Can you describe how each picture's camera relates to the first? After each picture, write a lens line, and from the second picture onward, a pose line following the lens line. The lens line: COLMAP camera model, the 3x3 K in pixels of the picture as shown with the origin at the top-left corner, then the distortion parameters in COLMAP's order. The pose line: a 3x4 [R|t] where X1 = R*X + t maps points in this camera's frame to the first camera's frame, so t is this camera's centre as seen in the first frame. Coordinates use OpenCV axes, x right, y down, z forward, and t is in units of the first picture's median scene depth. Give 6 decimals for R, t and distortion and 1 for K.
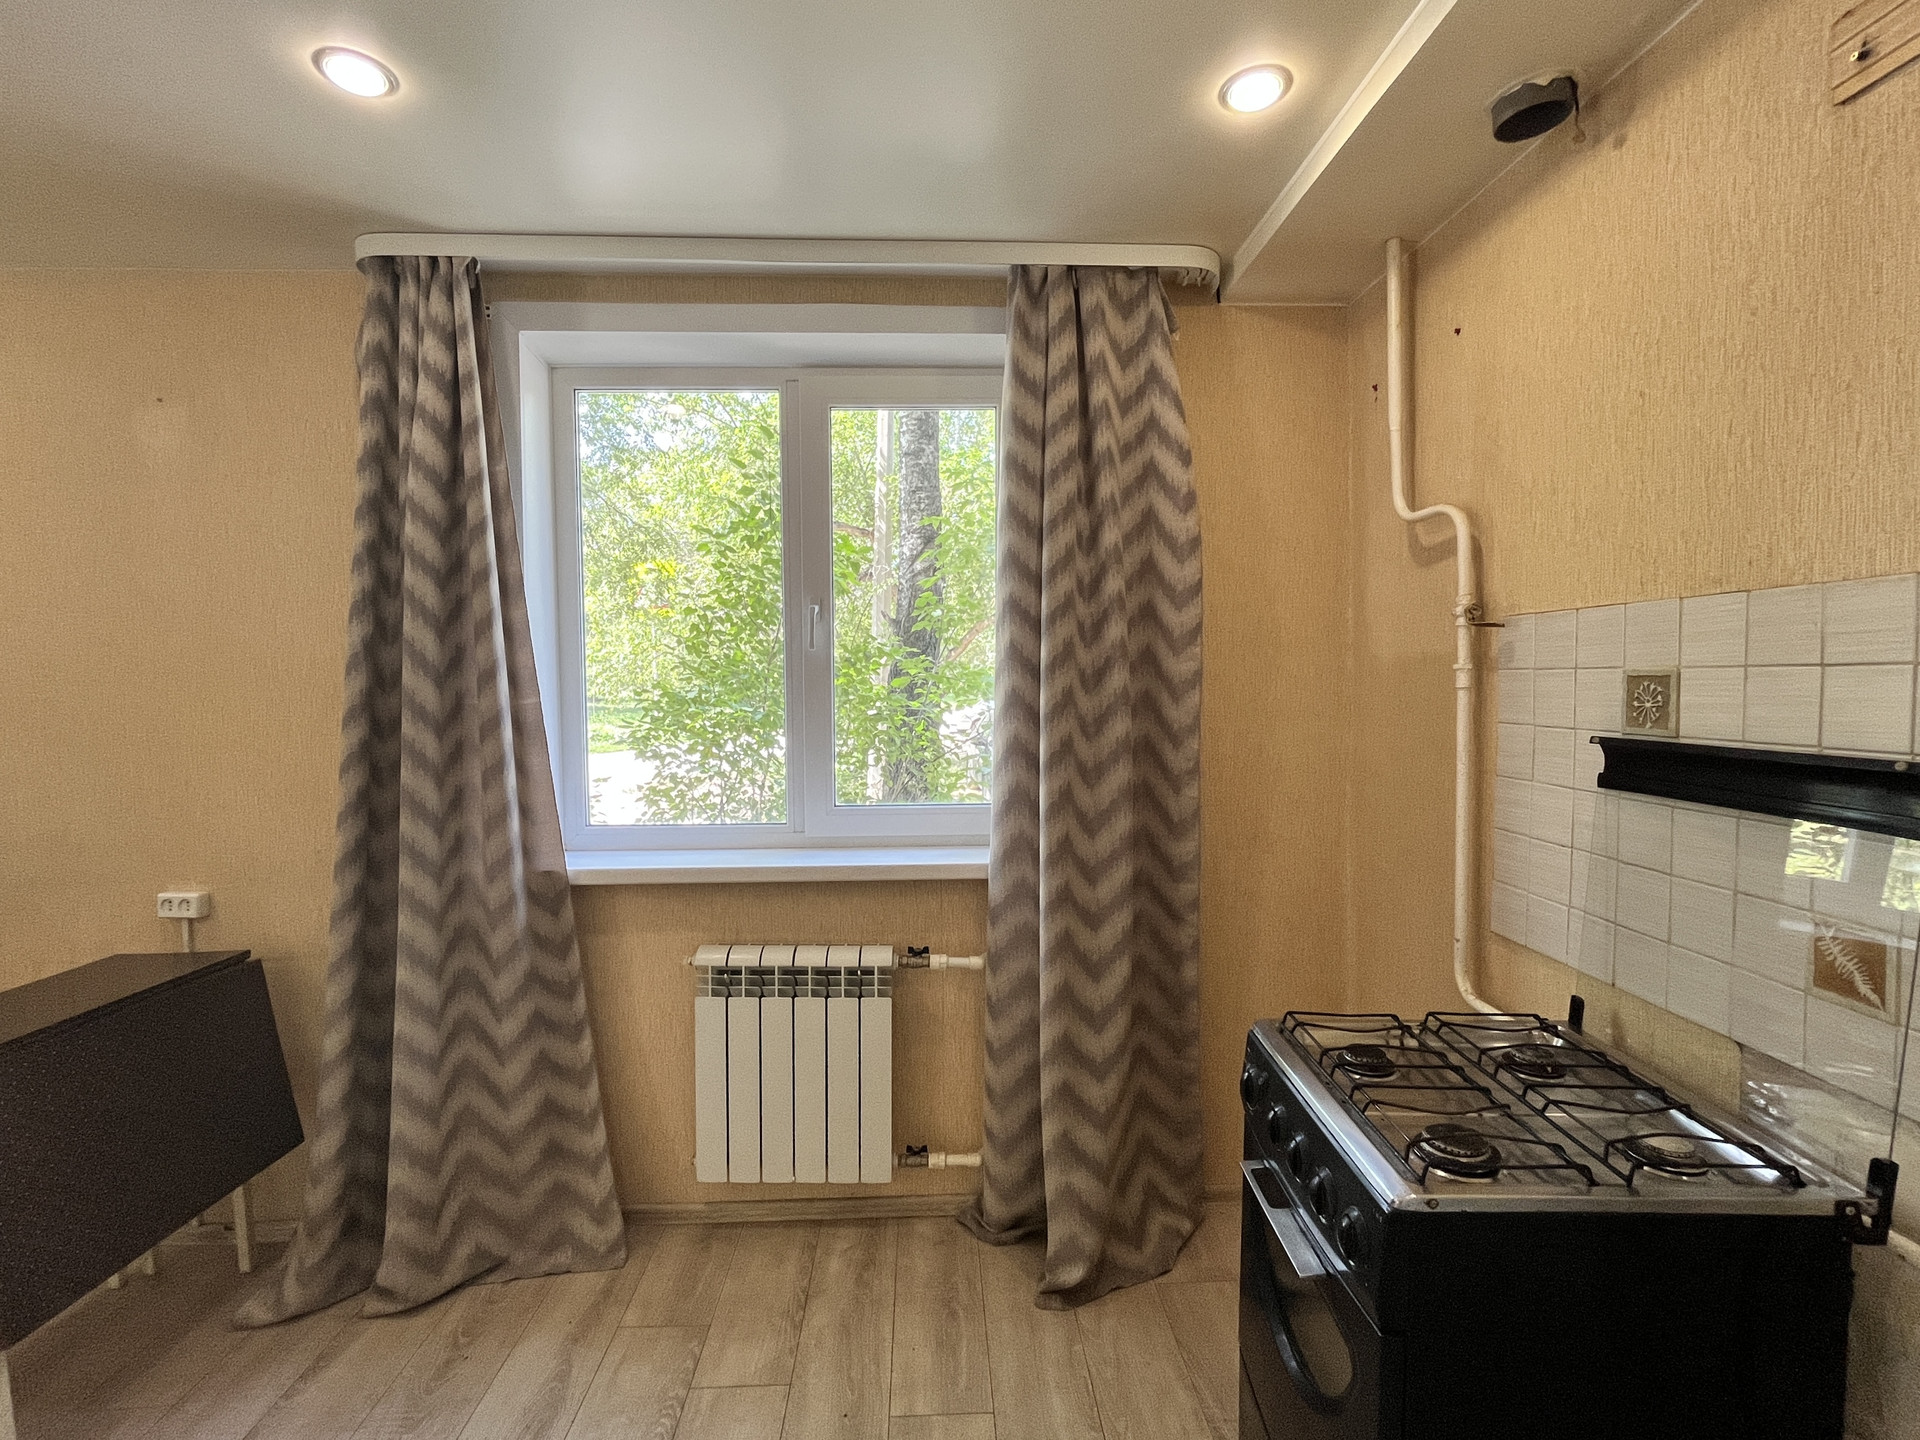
lens RADIAL K [[863.3, 0, 960.0], [0, 863.3, 720.0], [0, 0, 1]] dist [-0.002461, -0.000446]
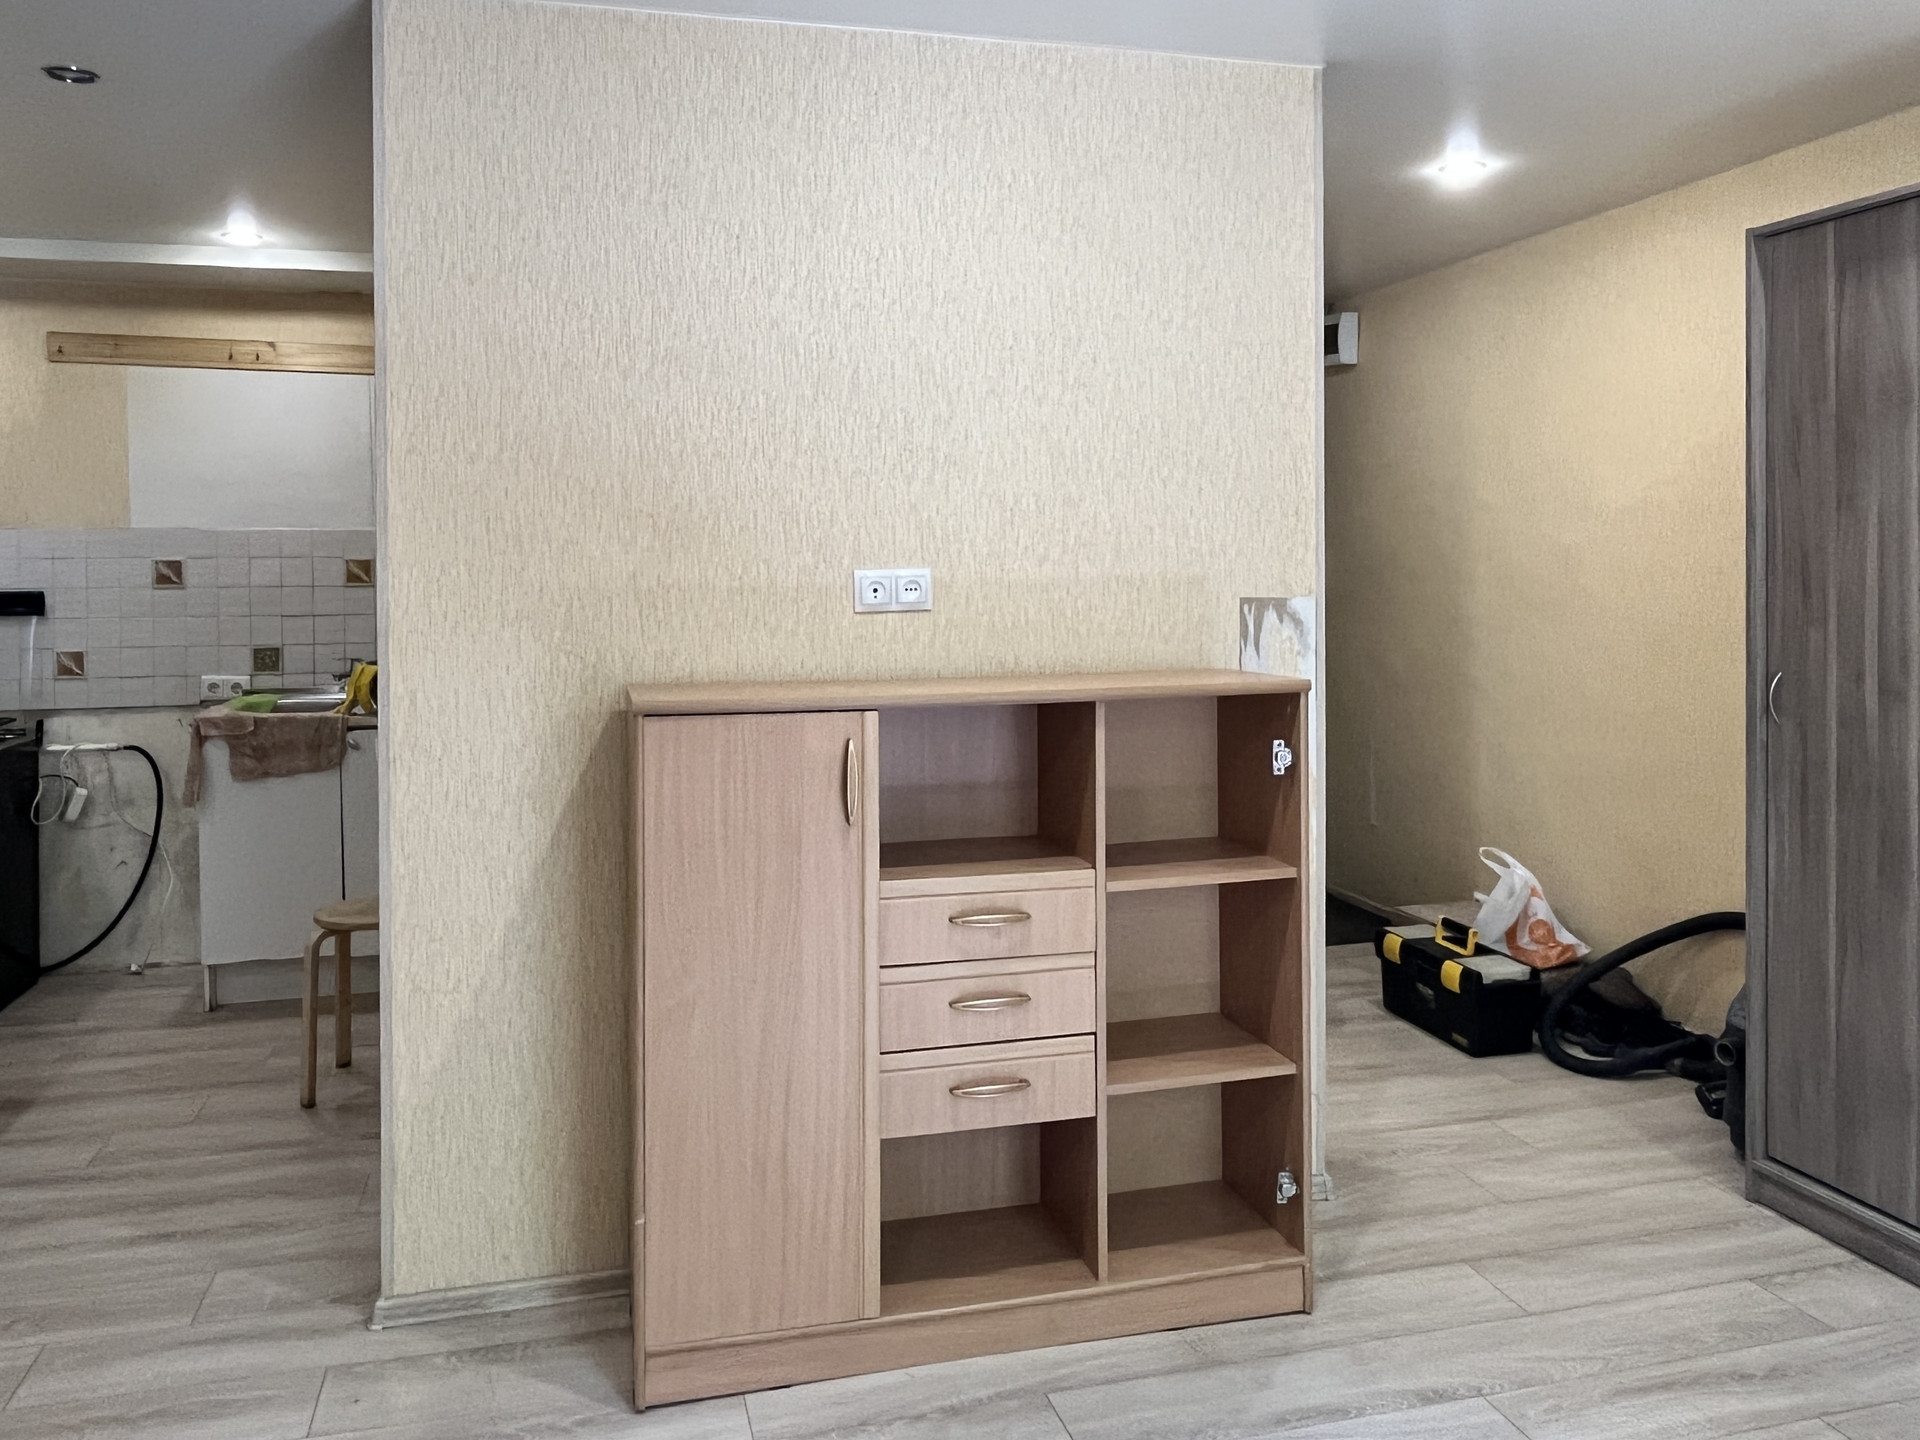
lens RADIAL K [[1417.5, 0, 936.3], [0, 1417.5, 577.5], [0, 0, 1]] dist [0.010936, -0.007288]
pose [[-0.210830, -0.000713, 0.977522, -2.144046], [0.057095, 0.998284, 0.013042, 0.052543], [-0.975854, 0.058561, -0.210427, -0.421504]]
